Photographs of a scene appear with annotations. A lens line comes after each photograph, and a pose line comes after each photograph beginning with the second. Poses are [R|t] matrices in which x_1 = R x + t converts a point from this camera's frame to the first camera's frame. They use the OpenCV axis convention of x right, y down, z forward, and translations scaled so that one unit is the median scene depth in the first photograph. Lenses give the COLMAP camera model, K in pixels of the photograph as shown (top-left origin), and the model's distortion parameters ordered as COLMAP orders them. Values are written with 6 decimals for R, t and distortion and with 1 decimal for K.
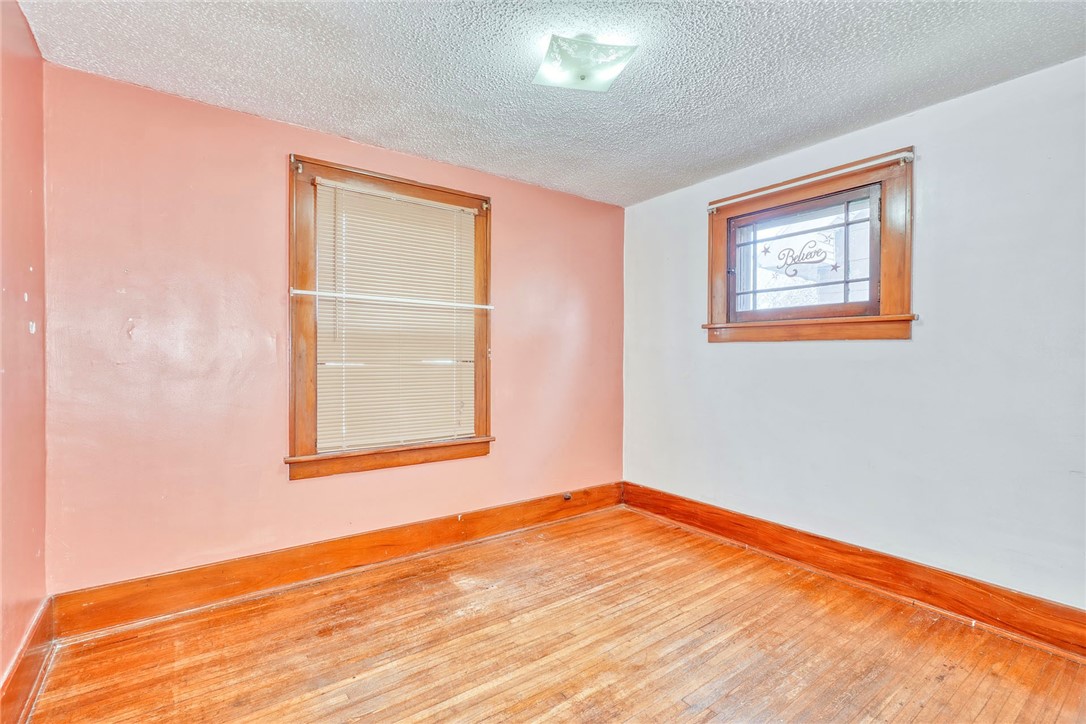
lens RADIAL K [[499.6, 0, 547.0], [0, 499.6, 362.9], [0, 0, 1]] dist [-0.003889, 0.002552]
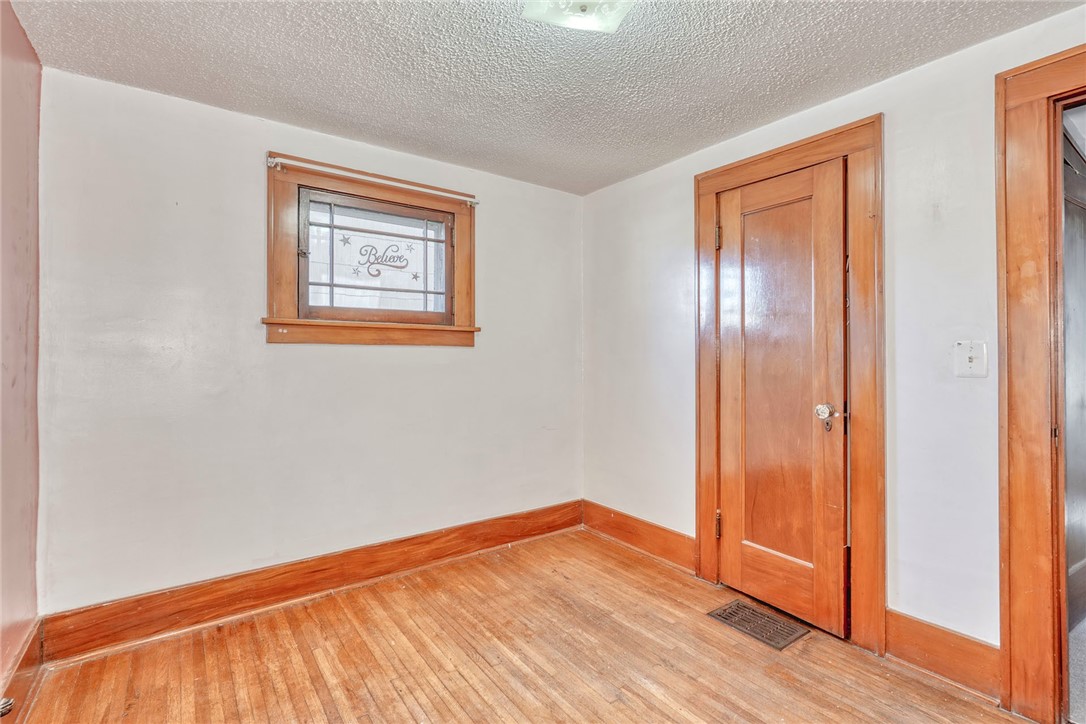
lens RADIAL K [[499.6, 0, 542.4], [0, 499.6, 354.6], [0, 0, 1]] dist [-0.003889, 0.002552]
pose [[0.017251, 0.002643, 0.999848, -0.467617], [0.017443, 0.999844, -0.002944, -0.017811], [-0.999699, 0.017491, 0.017203, 0.699369]]
